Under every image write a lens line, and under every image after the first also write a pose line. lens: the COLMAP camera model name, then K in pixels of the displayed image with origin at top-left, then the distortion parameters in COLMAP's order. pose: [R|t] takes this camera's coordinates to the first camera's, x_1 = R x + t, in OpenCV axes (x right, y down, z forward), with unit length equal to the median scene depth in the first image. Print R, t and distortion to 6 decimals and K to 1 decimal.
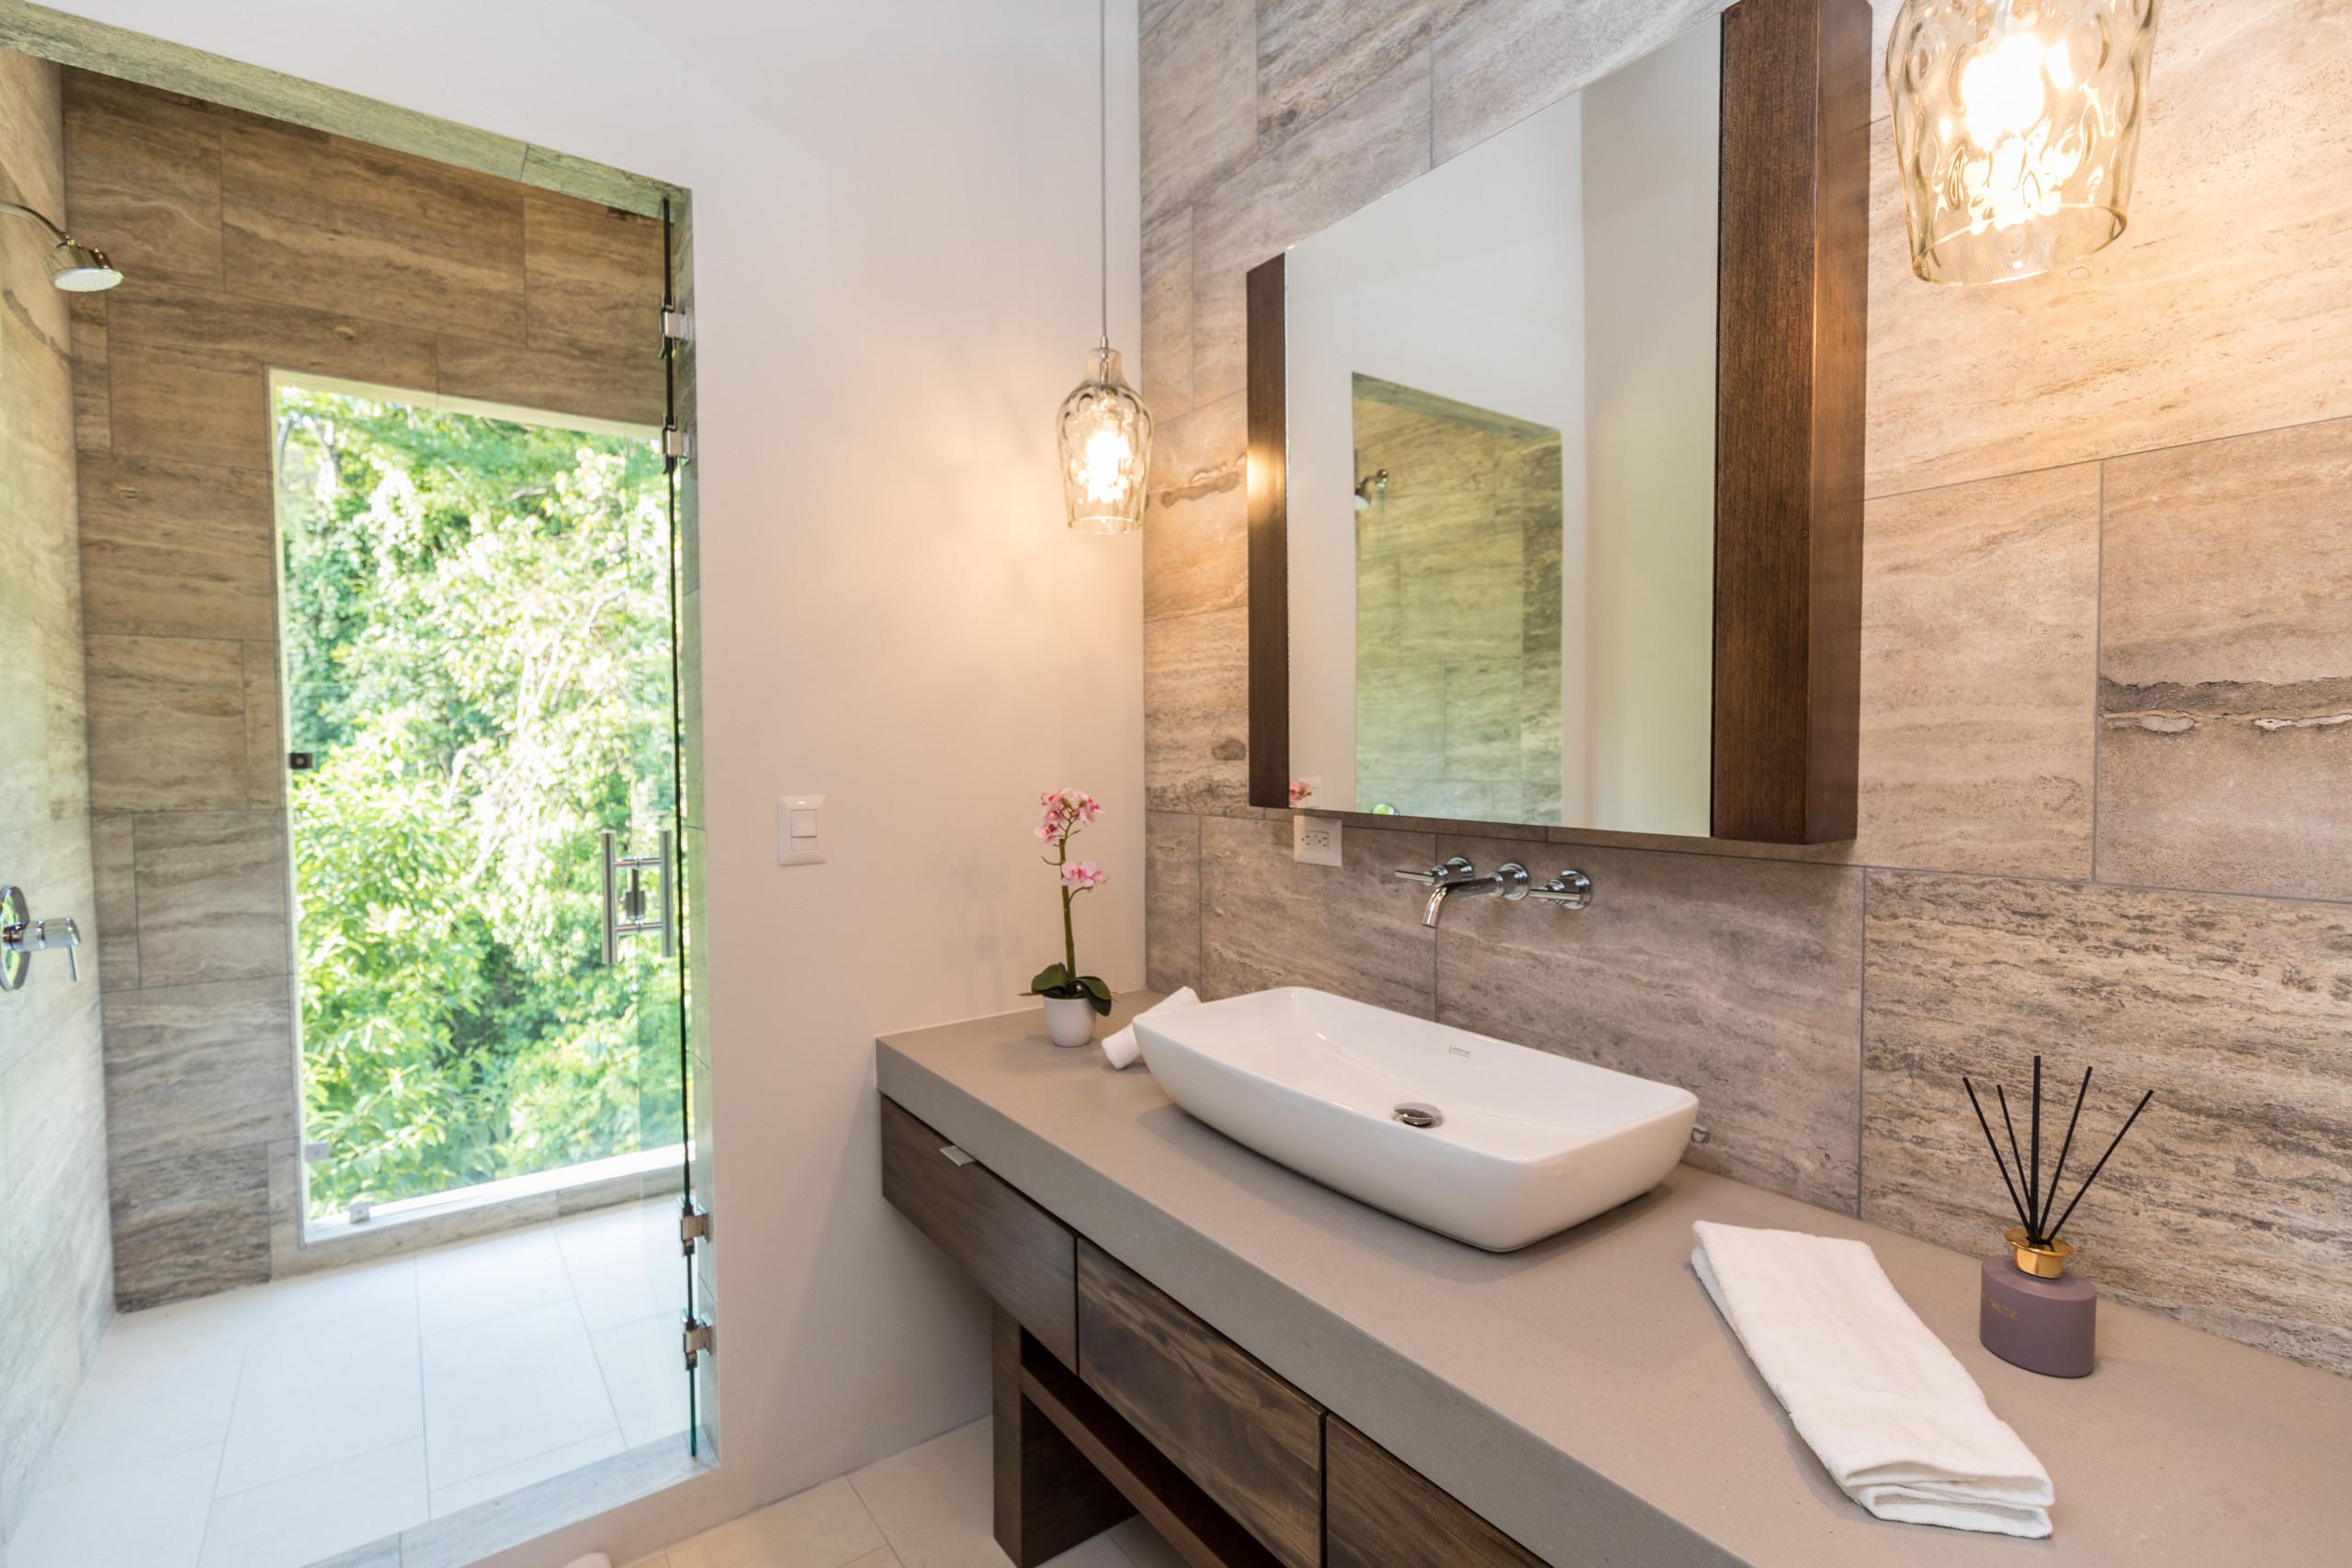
lens RADIAL K [[1058.7, 0, 1187.1], [0, 1058.7, 775.7], [0, 0, 1]] dist [-0.001023, -0.000232]
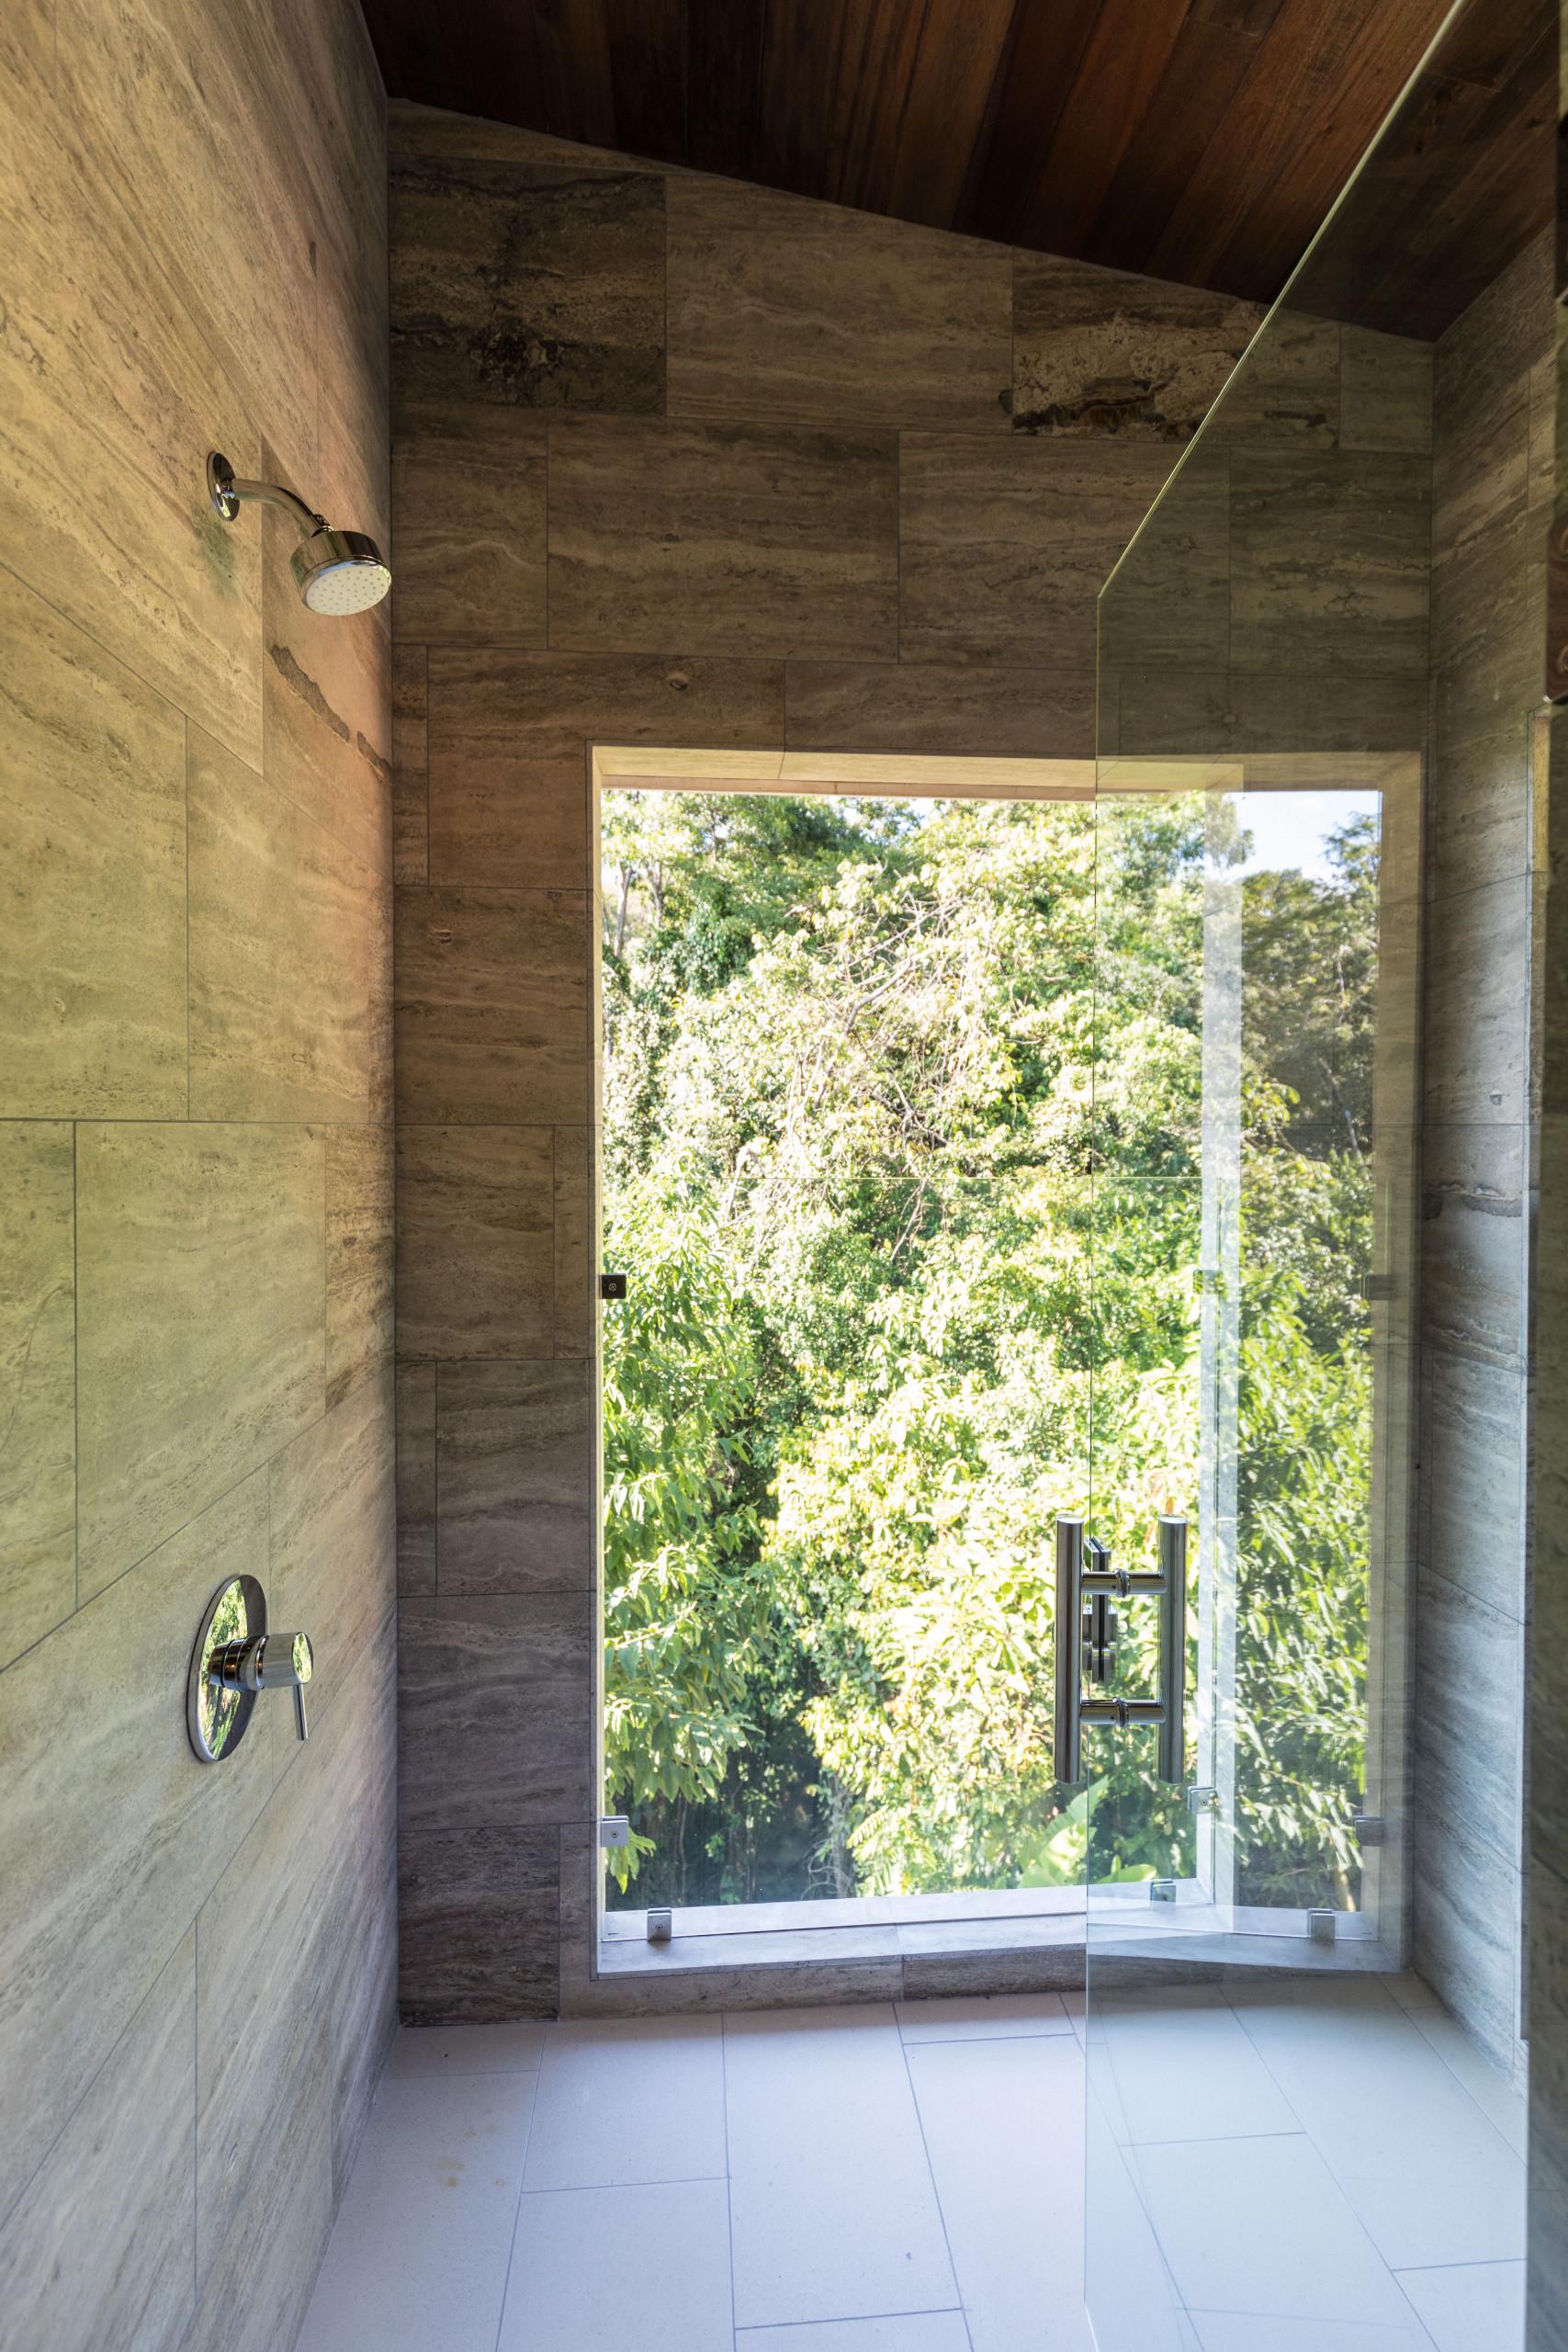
lens RADIAL K [[1011.0, 0, 772.6], [0, 1011.0, 1110.6], [0, 0, 1]] dist [0.013653, 0.000036]
pose [[0.846563, 0.003394, -0.532278, -0.414164], [-0.023312, 0.999257, -0.030703, -0.125371], [0.531778, 0.038401, 0.846013, 0.513402]]
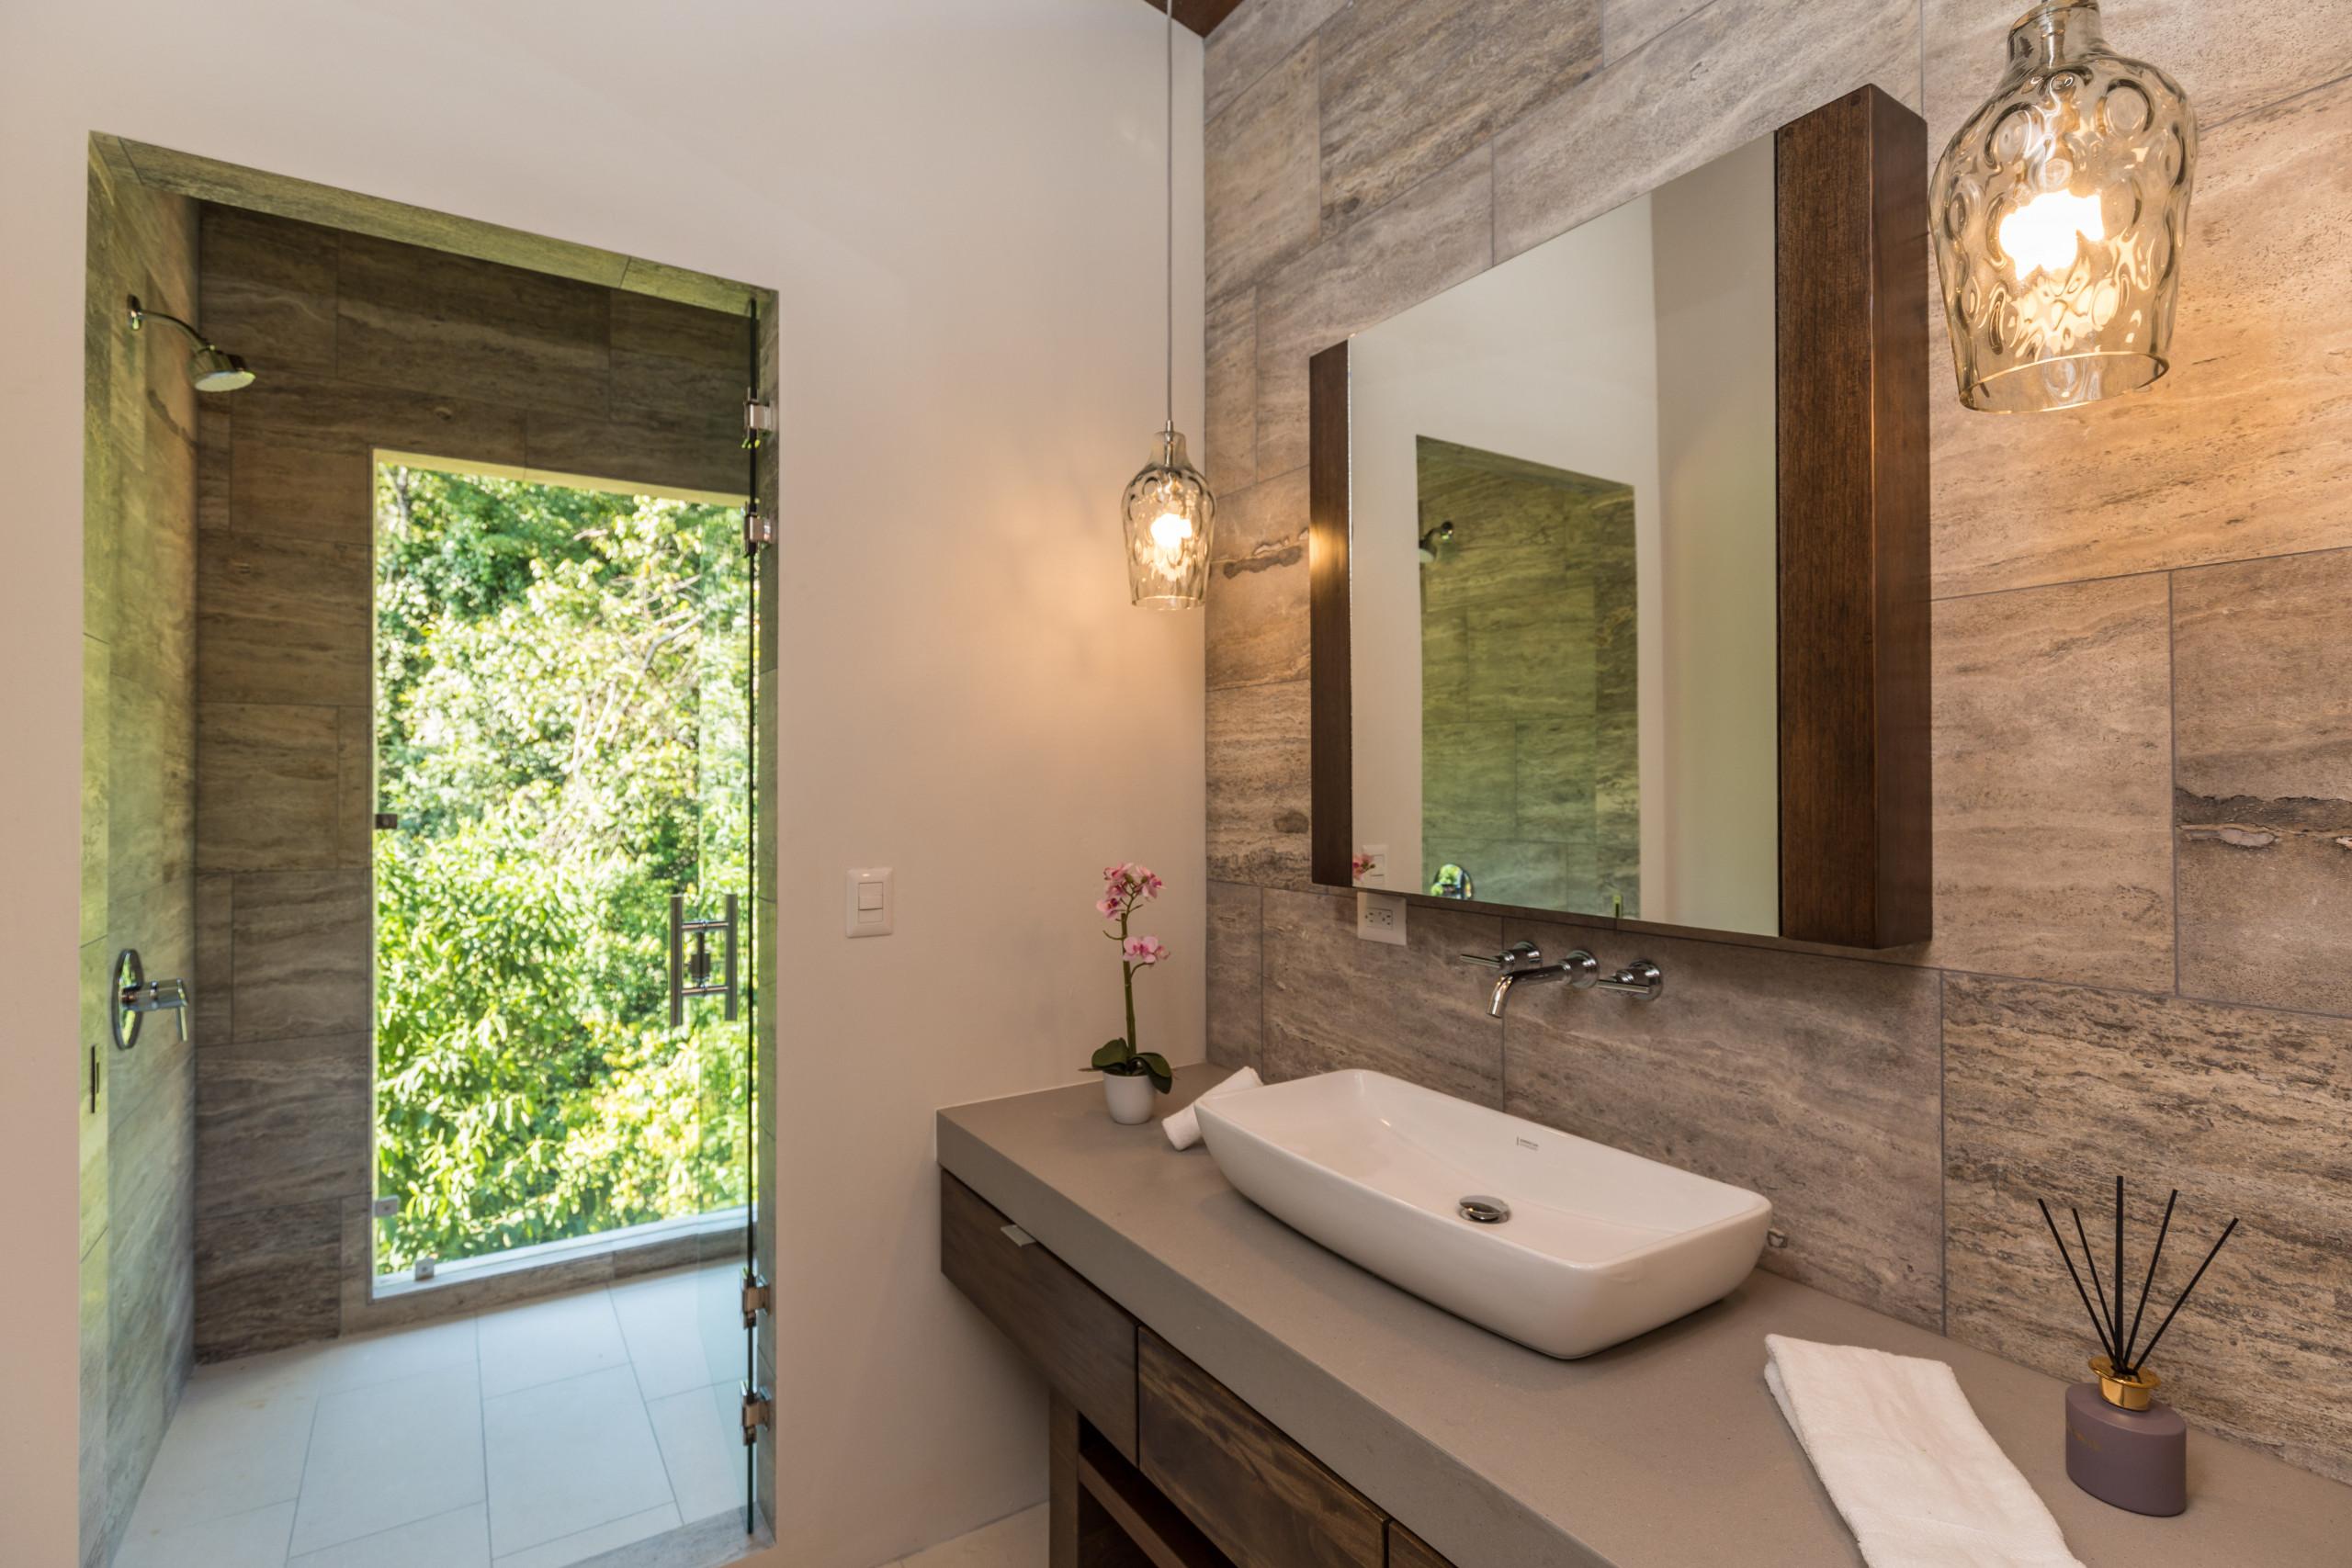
lens RADIAL K [[1108.7, 0, 1183.4], [0, 1108.7, 764.8], [0, 0, 1]] dist [-0.000371, -0.000272]
pose [[0.998388, 0.003181, -0.056670, -0.002399], [-0.005705, 0.998996, -0.044439, -0.028117], [0.056472, 0.044690, 0.997403, -0.038965]]
